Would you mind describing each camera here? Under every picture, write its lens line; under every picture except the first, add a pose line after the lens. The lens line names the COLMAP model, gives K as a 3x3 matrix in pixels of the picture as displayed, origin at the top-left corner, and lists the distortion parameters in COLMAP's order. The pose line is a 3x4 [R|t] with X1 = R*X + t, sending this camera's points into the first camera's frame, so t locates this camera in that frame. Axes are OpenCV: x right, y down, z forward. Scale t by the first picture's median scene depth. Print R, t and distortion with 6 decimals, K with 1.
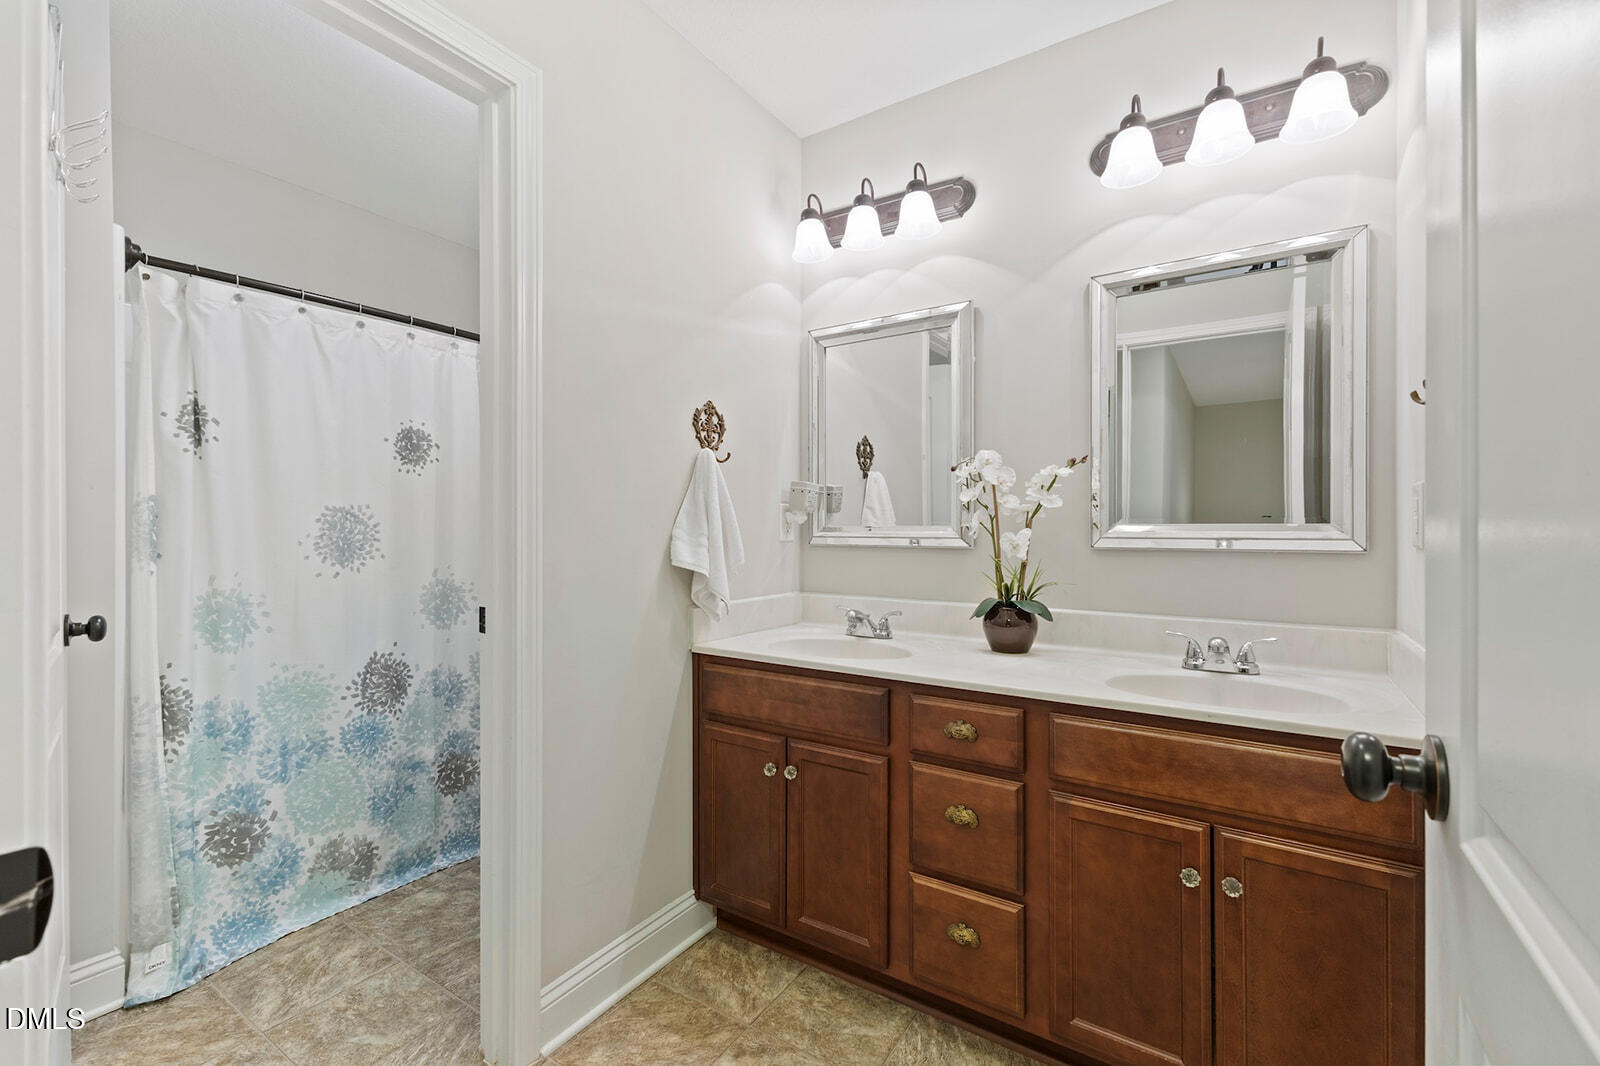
lens RADIAL K [[688.9, 0, 804.4], [0, 688.9, 527.1], [0, 0, 1]] dist [0.000922, 0.000219]
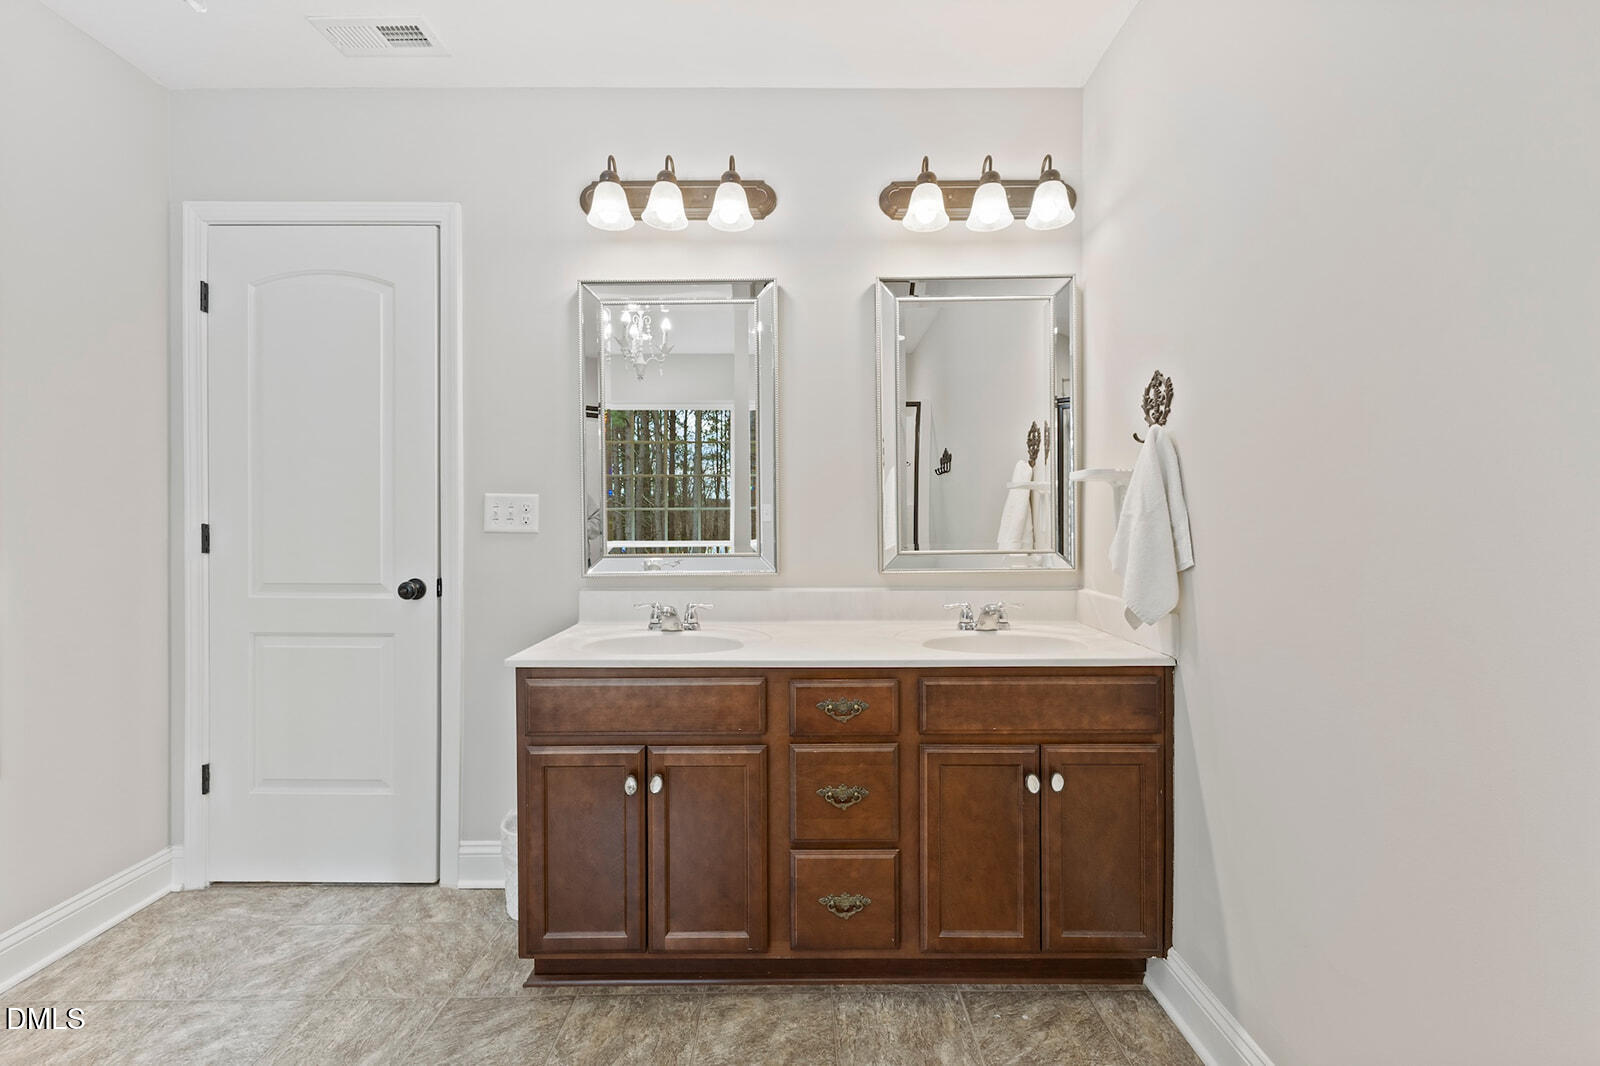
lens RADIAL K [[626.0, 0, 797.6], [0, 626.0, 539.3], [0, 0, 1]] dist [-0.000081, 0.000017]
pose [[0.843862, -0.019945, 0.536190, -0.316435], [0.001816, 0.999409, 0.034318, -0.000134], [-0.536558, -0.027986, 0.843400, 0.200745]]
